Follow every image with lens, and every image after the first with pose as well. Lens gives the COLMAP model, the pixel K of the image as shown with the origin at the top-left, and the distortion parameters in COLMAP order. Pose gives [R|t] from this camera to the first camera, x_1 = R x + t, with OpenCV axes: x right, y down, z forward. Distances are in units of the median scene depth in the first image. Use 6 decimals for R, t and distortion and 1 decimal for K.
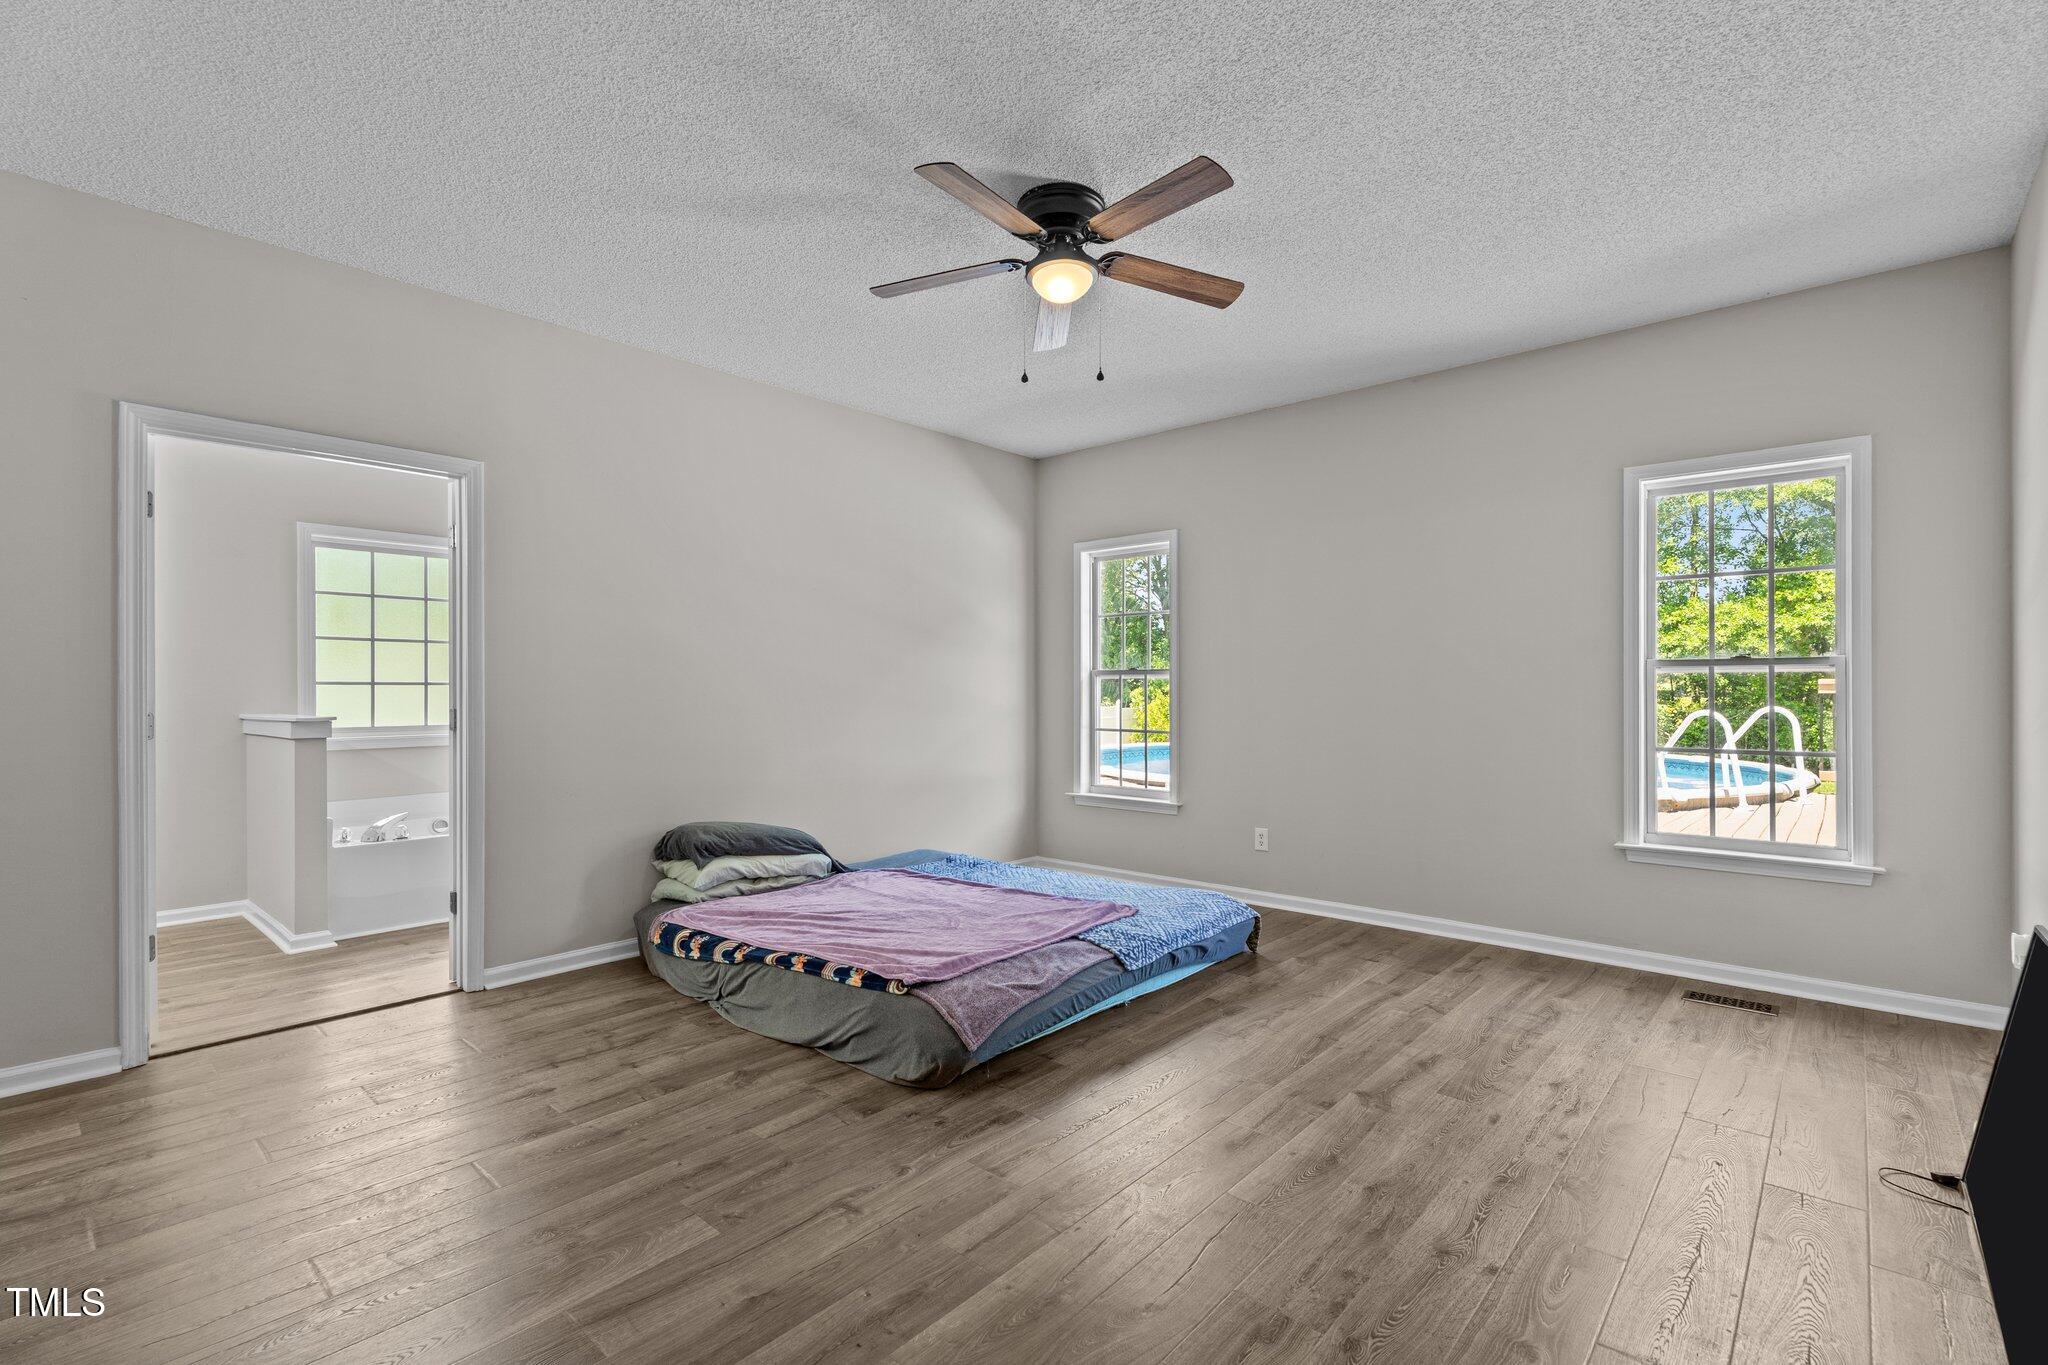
lens RADIAL K [[917.6, 0, 1027.7], [0, 917.6, 671.6], [0, 0, 1]] dist [0.001799, 0.000464]
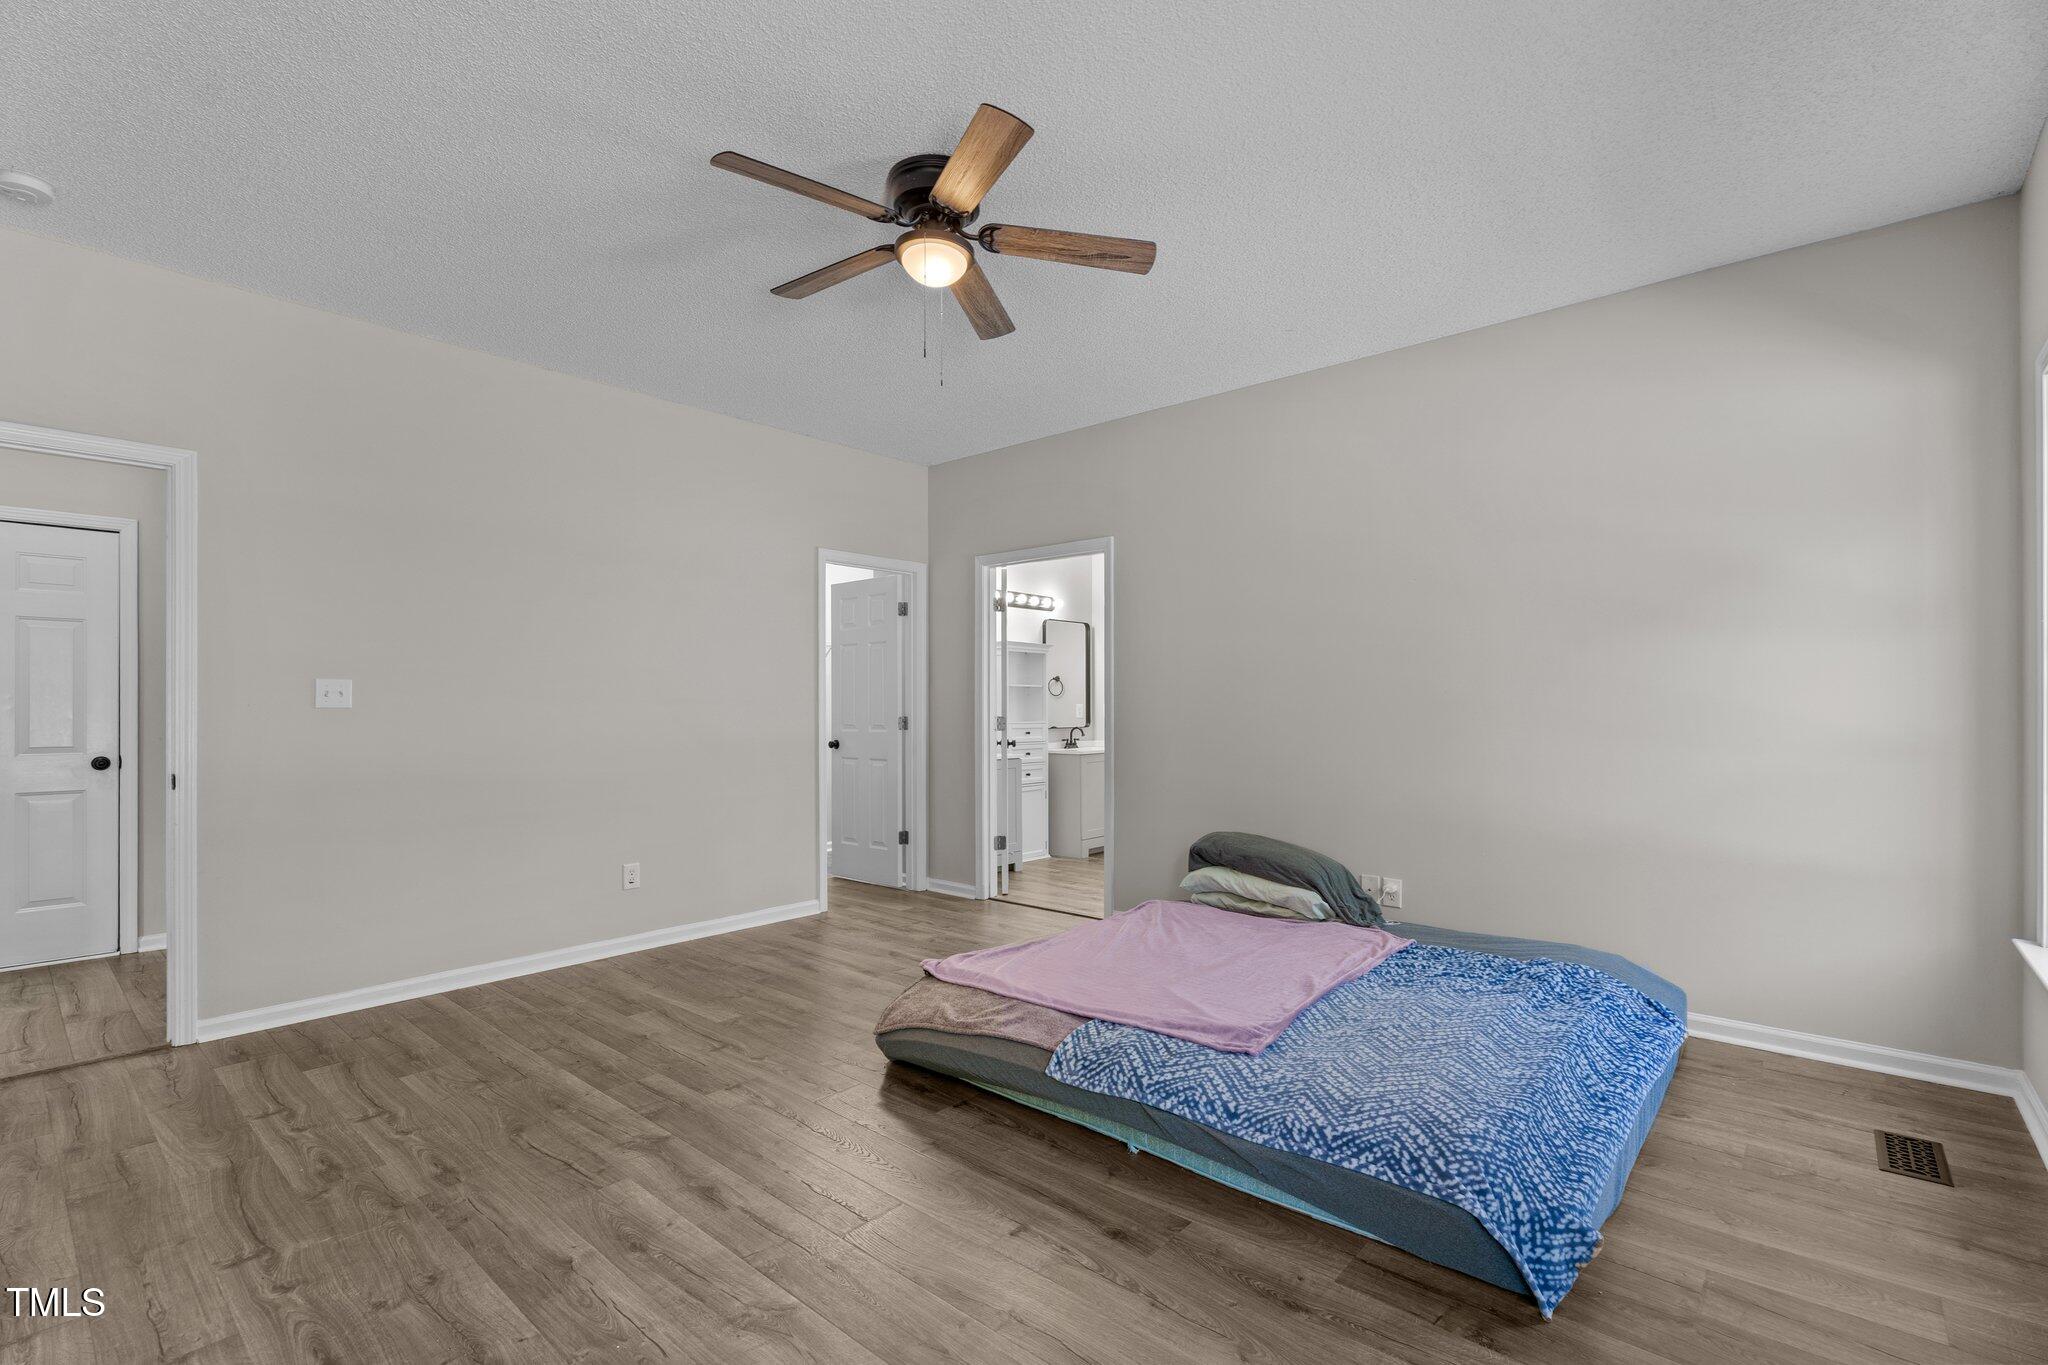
lens RADIAL K [[917.6, 0, 1027.7], [0, 917.6, 671.6], [0, 0, 1]] dist [0.001799, 0.000464]
pose [[0.010874, -0.037500, -0.999237, 0.960831], [0.022080, 0.999062, -0.037254, 0.024691], [0.999697, -0.021658, 0.011692, 1.077077]]
